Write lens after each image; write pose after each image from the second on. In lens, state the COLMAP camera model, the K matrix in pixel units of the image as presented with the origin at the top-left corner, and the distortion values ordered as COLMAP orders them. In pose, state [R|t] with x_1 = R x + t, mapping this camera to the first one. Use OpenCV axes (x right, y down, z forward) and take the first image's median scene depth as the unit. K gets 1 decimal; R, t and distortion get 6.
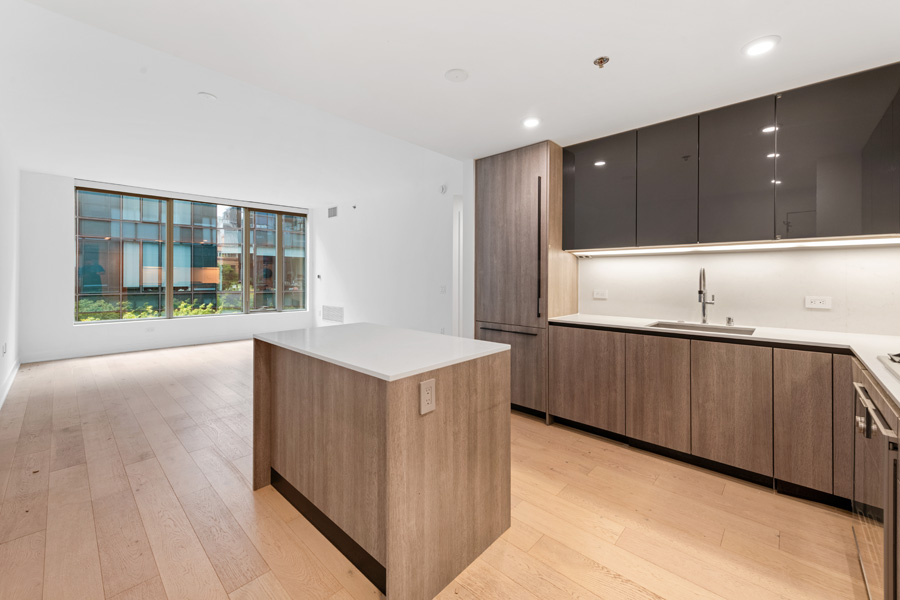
lens RADIAL K [[360.9, 0, 451.7], [0, 360.9, 276.5], [0, 0, 1]] dist [0.008699, -0.000047]
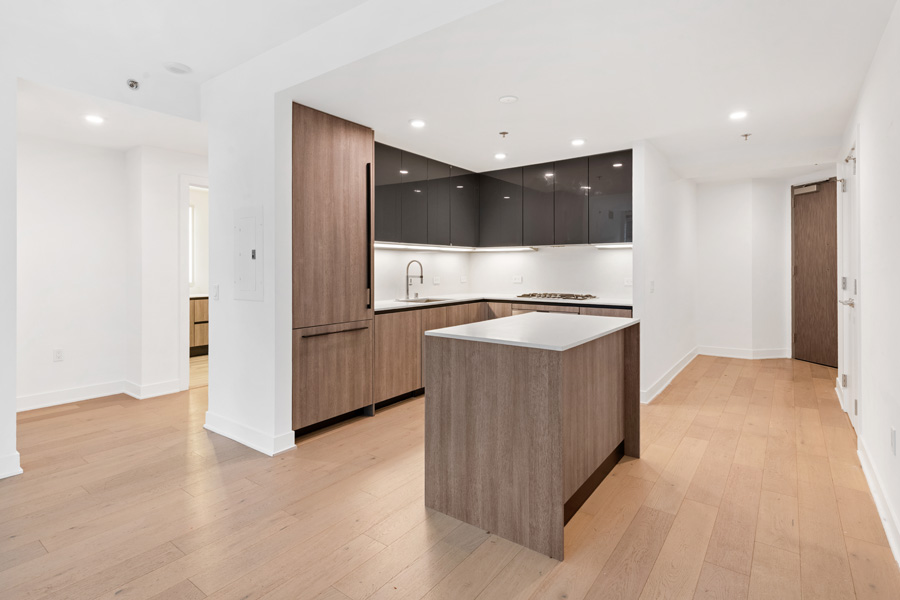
lens RADIAL K [[451.3, 0, 453.0], [0, 451.3, 267.0], [0, 0, 1]] dist [0.009194, -0.000015]
pose [[-0.110312, -0.002873, 0.993893, -0.866393], [0.000775, 0.999995, 0.002977, -0.001759], [-0.993897, 0.001098, -0.110310, 0.802426]]
